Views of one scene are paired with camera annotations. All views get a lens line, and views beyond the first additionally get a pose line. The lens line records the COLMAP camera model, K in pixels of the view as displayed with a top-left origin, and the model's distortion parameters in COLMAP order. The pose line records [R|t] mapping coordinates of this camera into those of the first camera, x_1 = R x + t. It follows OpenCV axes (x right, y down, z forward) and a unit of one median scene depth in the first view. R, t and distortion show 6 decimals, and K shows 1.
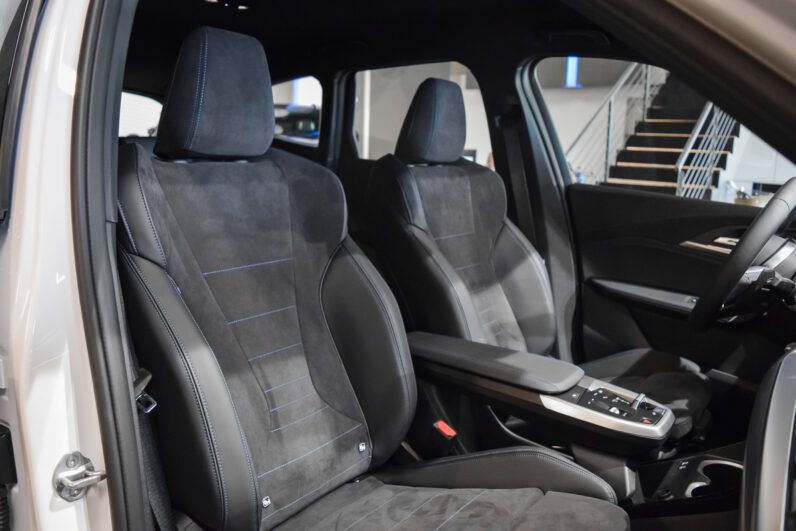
lens RADIAL K [[620.4, 0, 397.1], [0, 620.4, 285.7], [0, 0, 1]] dist [-0.082890, 0.014176]
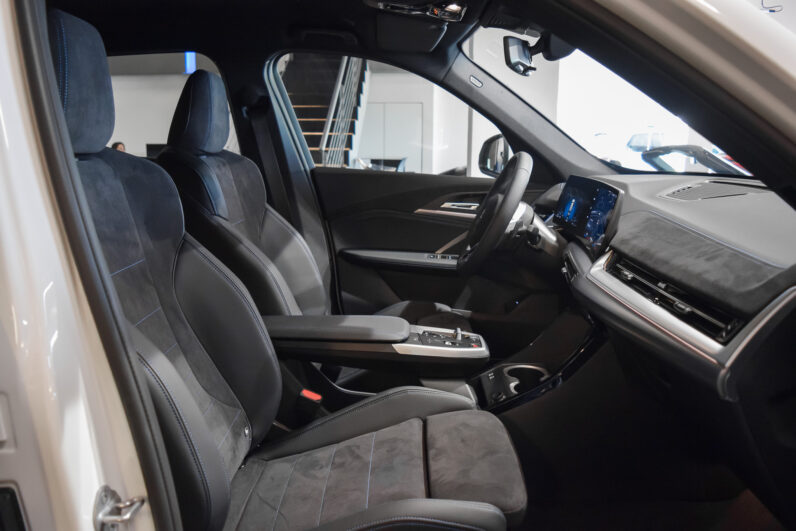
lens RADIAL K [[620.4, 0, 397.1], [0, 620.4, 285.7], [0, 0, 1]] dist [-0.082890, 0.014176]
pose [[0.819009, -0.151516, 0.553415, -0.278542], [0.139570, 0.988143, 0.063985, -0.006942], [-0.556548, 0.024835, 0.830444, -0.000328]]
